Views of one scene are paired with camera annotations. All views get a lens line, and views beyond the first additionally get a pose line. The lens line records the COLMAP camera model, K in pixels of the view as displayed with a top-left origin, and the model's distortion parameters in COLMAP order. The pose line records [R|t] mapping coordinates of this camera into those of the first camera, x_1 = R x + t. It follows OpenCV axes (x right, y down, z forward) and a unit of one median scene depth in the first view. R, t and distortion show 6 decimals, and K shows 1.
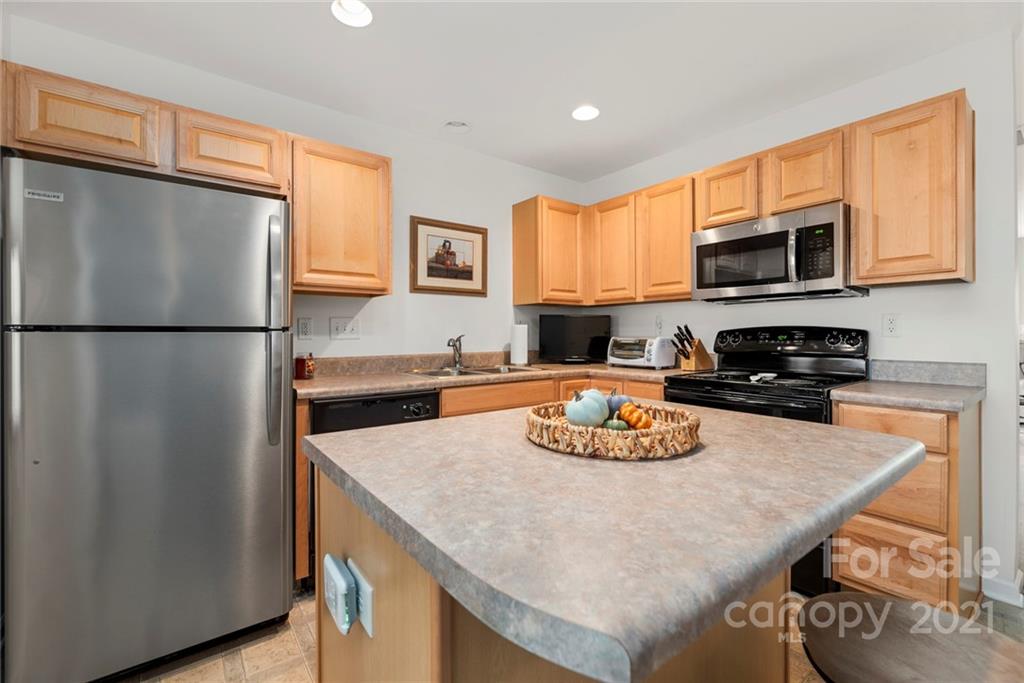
lens RADIAL K [[439.1, 0, 513.3], [0, 439.1, 337.0], [0, 0, 1]] dist [-0.001104, -0.000077]
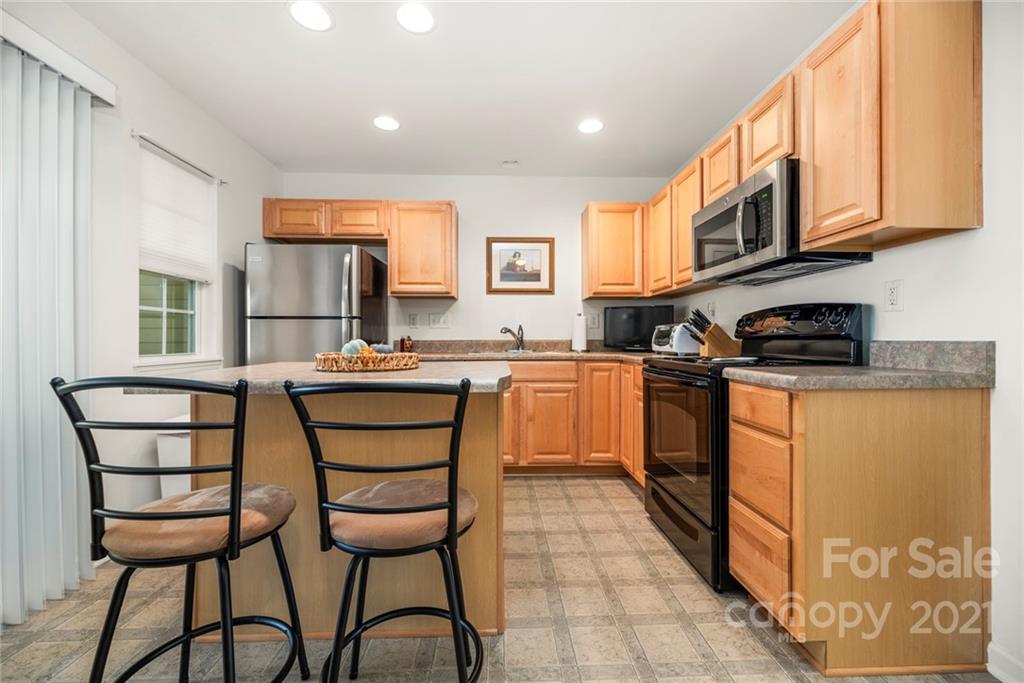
lens RADIAL K [[412.7, 0, 512.1], [0, 412.7, 340.7], [0, 0, 1]] dist [0.003052, 0.000255]
pose [[0.814419, 0.003471, -0.580267, 0.564137], [-0.006003, 0.999979, -0.002443, 0.044380], [0.580246, 0.005473, 0.814423, 0.011326]]
